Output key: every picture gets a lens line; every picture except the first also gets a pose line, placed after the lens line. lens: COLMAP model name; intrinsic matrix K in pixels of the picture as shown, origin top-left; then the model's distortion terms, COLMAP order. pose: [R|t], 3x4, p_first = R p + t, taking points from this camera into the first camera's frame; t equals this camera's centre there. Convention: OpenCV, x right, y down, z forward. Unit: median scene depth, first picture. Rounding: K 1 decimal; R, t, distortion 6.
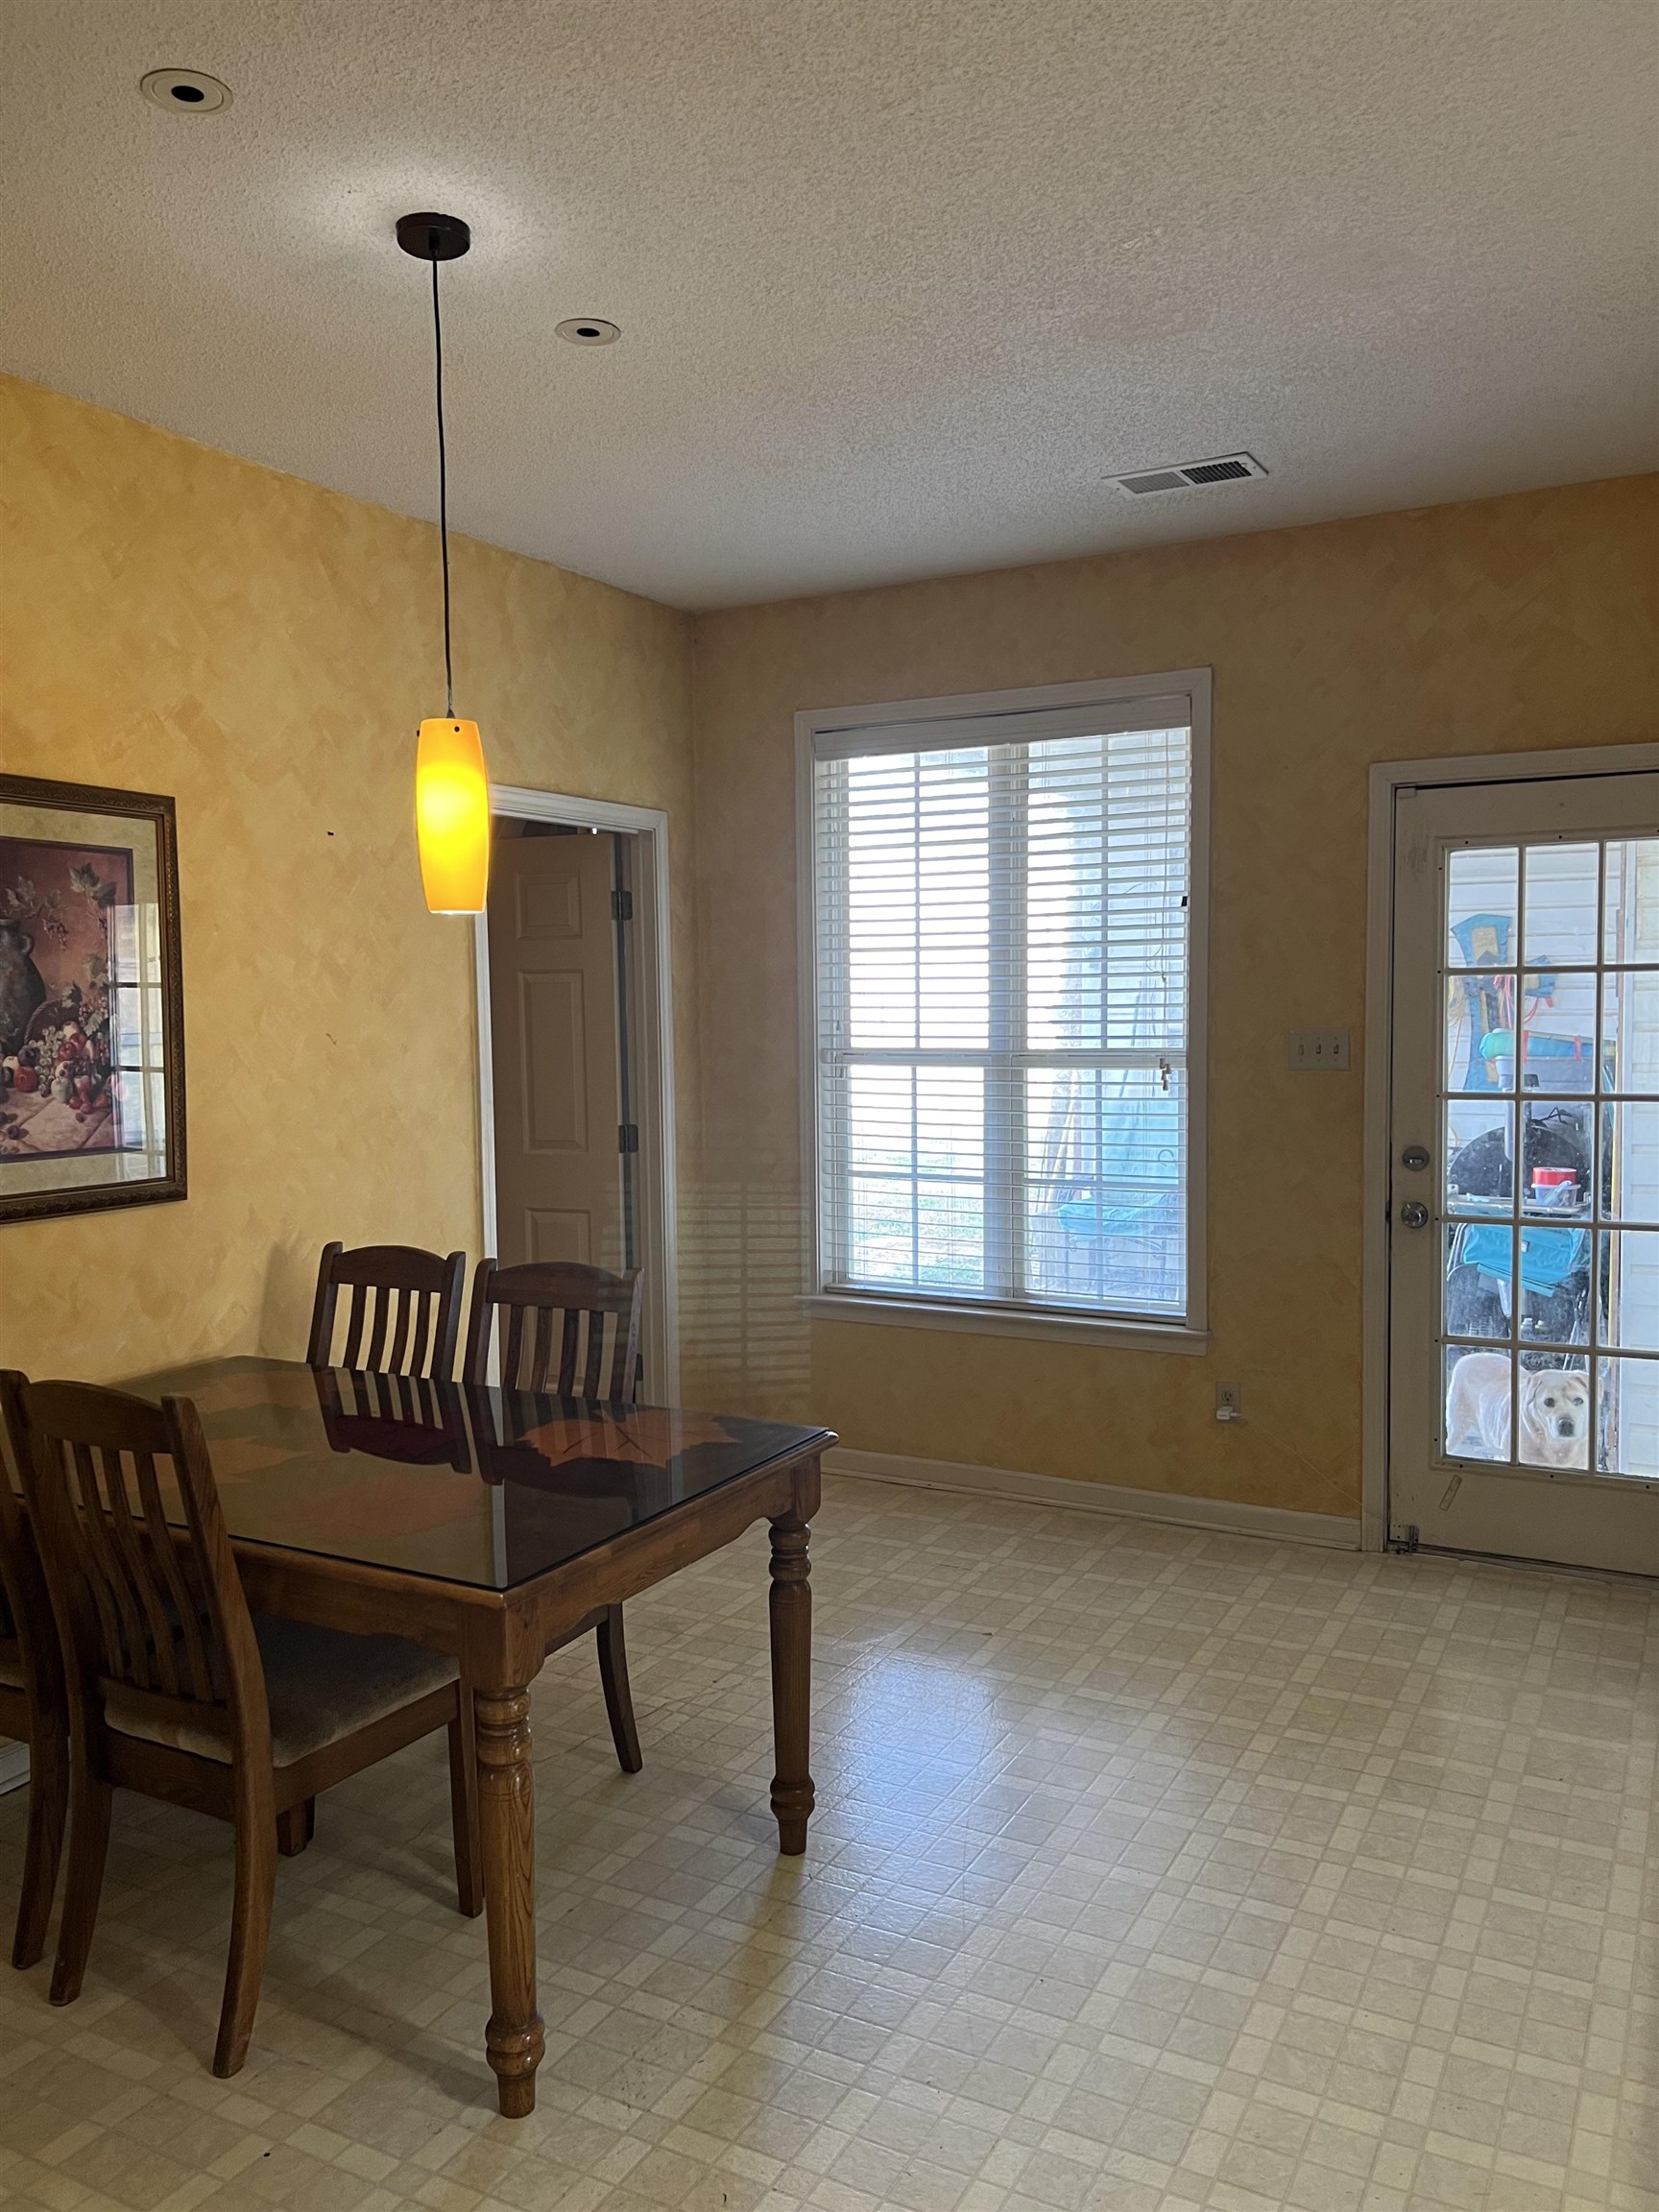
lens RADIAL K [[1668.2, 0, 832.9], [0, 1668.2, 1097.5], [0, 0, 1]] dist [0.016813, 0.005513]
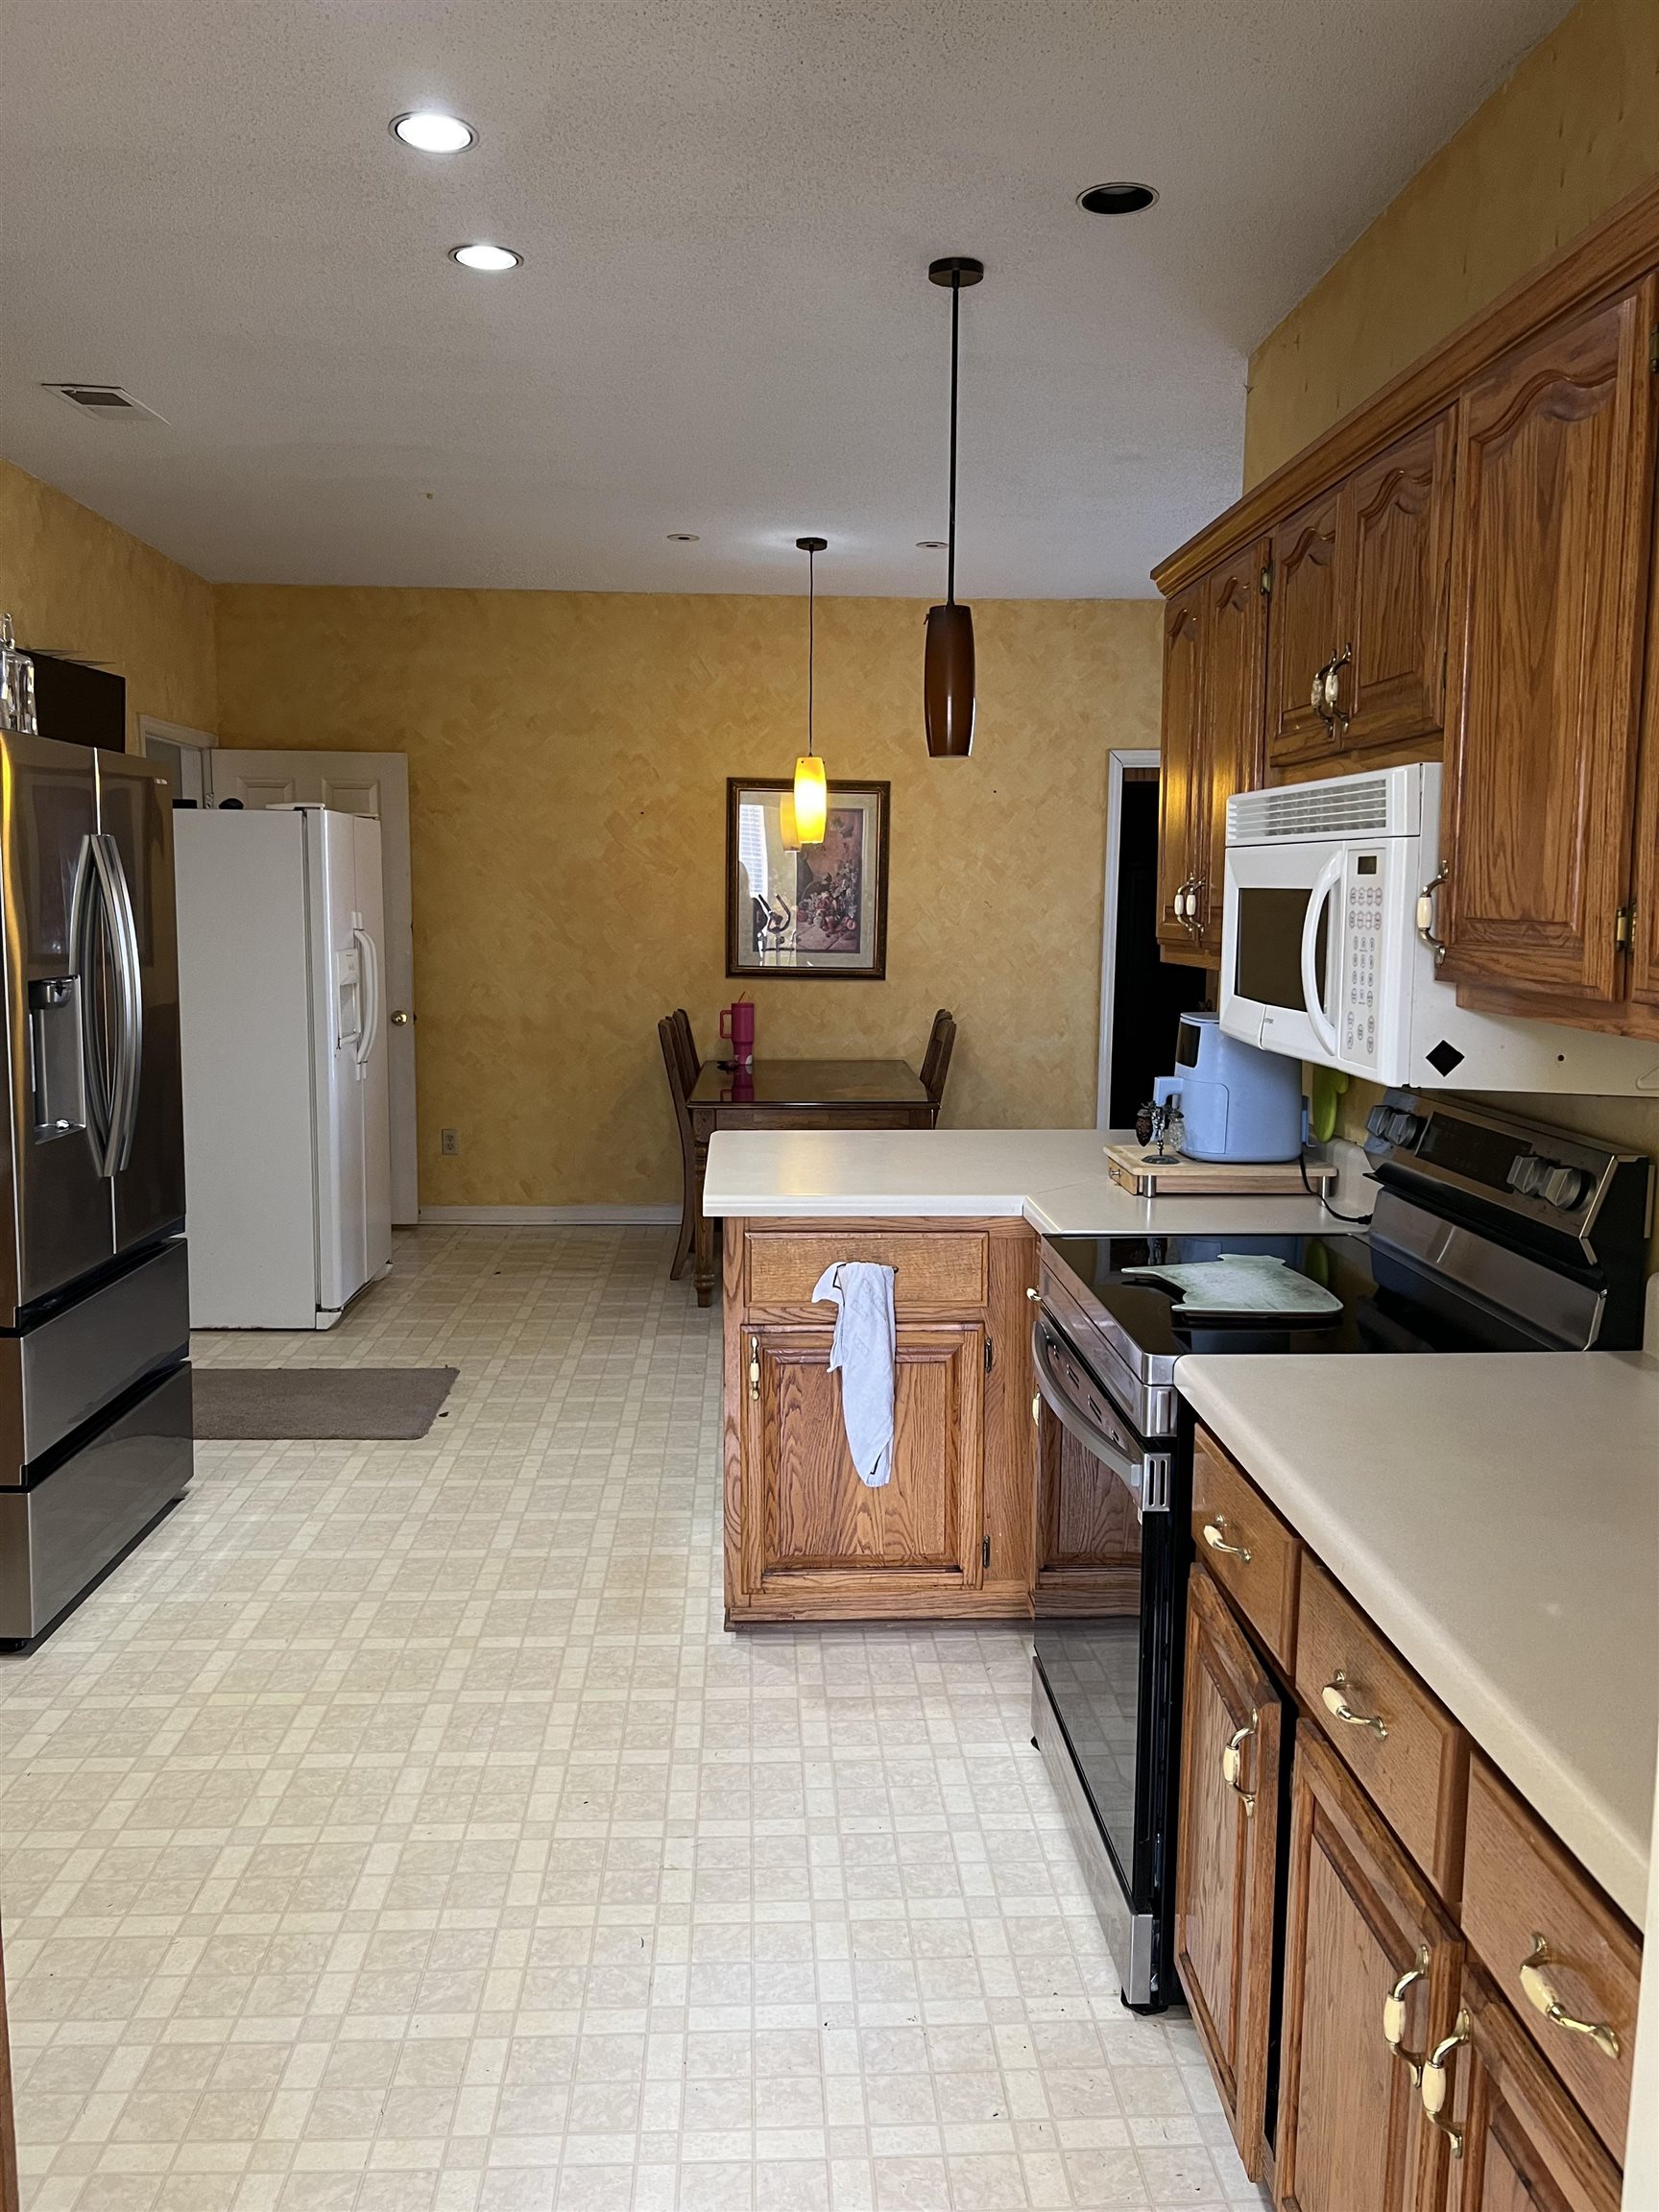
lens RADIAL K [[1668.2, 0, 829.5], [0, 1668.2, 1105.4], [0, 0, 1]] dist [0.016813, 0.005513]
pose [[0.514405, 0.131479, -0.847408, 1.297668], [-0.066086, 0.991316, 0.113690, -0.014123], [0.854997, -0.002481, 0.518627, -0.112930]]
